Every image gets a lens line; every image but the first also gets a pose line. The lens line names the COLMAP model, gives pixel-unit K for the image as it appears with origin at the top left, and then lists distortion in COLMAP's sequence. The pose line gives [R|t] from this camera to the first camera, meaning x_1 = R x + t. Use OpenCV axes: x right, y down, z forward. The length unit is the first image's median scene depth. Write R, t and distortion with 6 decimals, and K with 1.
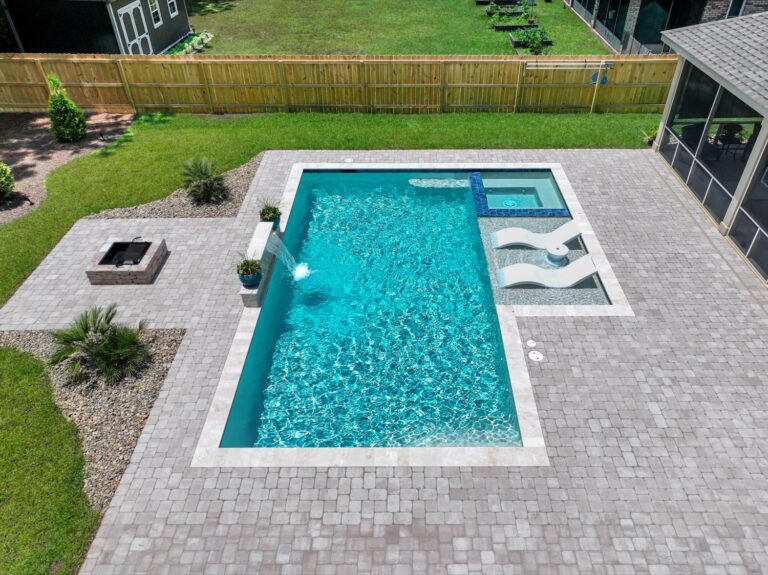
lens RADIAL K [[569.0, 0, 378.8], [0, 569.0, 291.5], [0, 0, 1]] dist [0.004793, 0.009782]
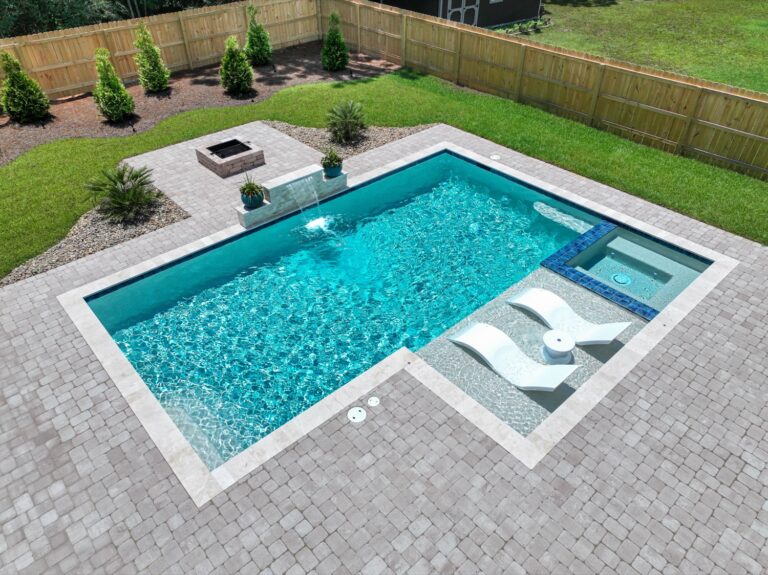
lens RADIAL K [[519.8, 0, 373.6], [0, 519.8, 286.7], [0, 0, 1]] dist [-0.004184, 0.020743]
pose [[0.677557, 0.469517, -0.566101, 0.435207], [-0.458479, 0.871493, 0.174060, -0.123331], [0.575077, 0.141610, 0.805750, 0.296629]]
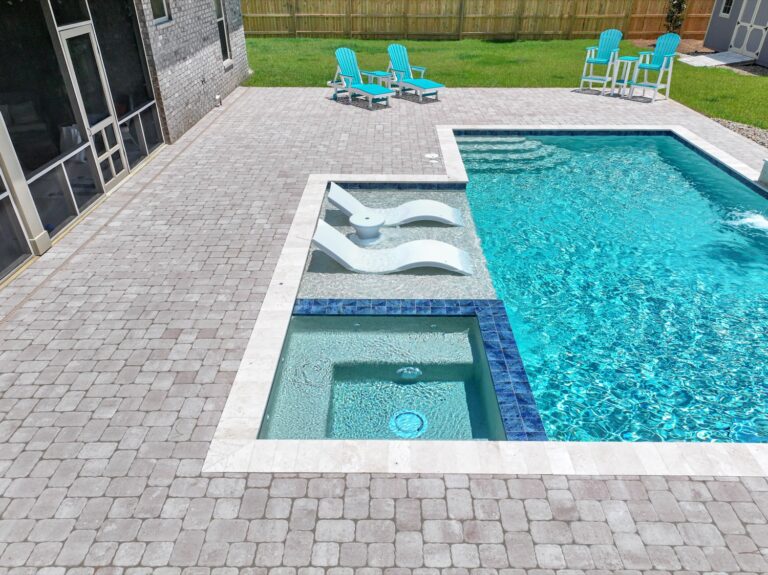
lens RADIAL K [[568.7, 0, 388.1], [0, 568.7, 336.9], [0, 0, 1]] dist [0.003462, -0.000379]
pose [[-0.999647, 0.022140, -0.014709, 0.268278], [-0.007403, 0.299591, 0.954039, -0.544994], [0.025529, 0.953811, -0.299322, 1.150852]]
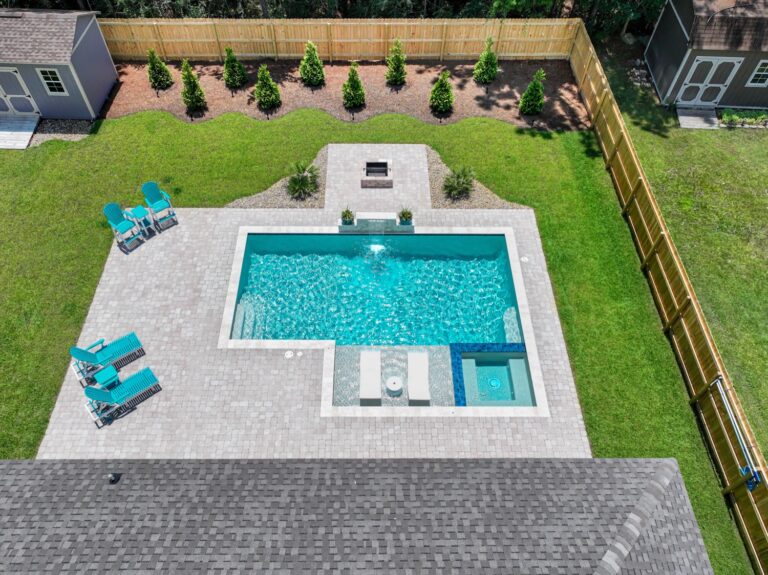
lens RADIAL K [[569.0, 0, 378.8], [0, 569.0, 291.5], [0, 0, 1]] dist [0.004793, 0.009782]
pose [[0.025770, 0.796050, -0.604682, 0.839113], [-0.620788, 0.486860, 0.614483, -0.864105], [0.783555, 0.359544, 0.506725, 0.190456]]
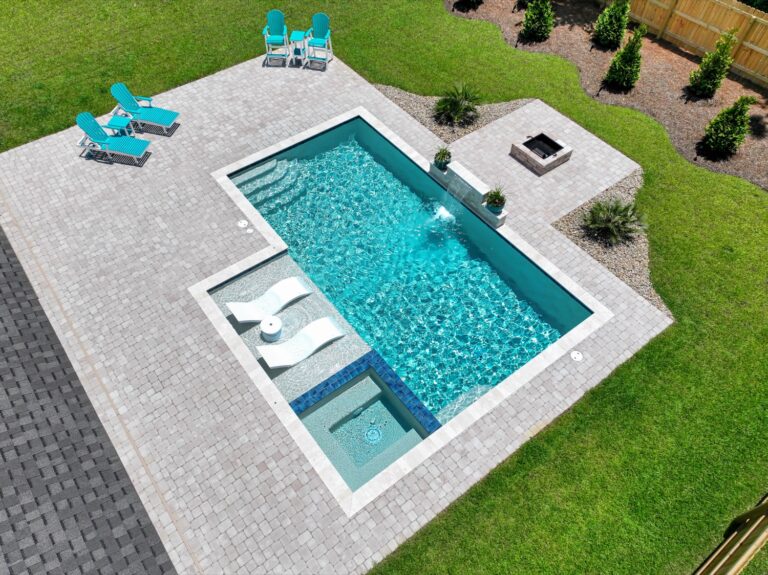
lens RADIAL K [[569.0, 0, 378.8], [0, 569.0, 291.5], [0, 0, 1]] dist [0.004793, 0.009782]
pose [[-0.778204, 0.498064, -0.382532, 0.461873], [-0.395946, 0.083686, 0.914453, -0.953722], [0.487468, 0.863093, 0.132082, 0.802655]]
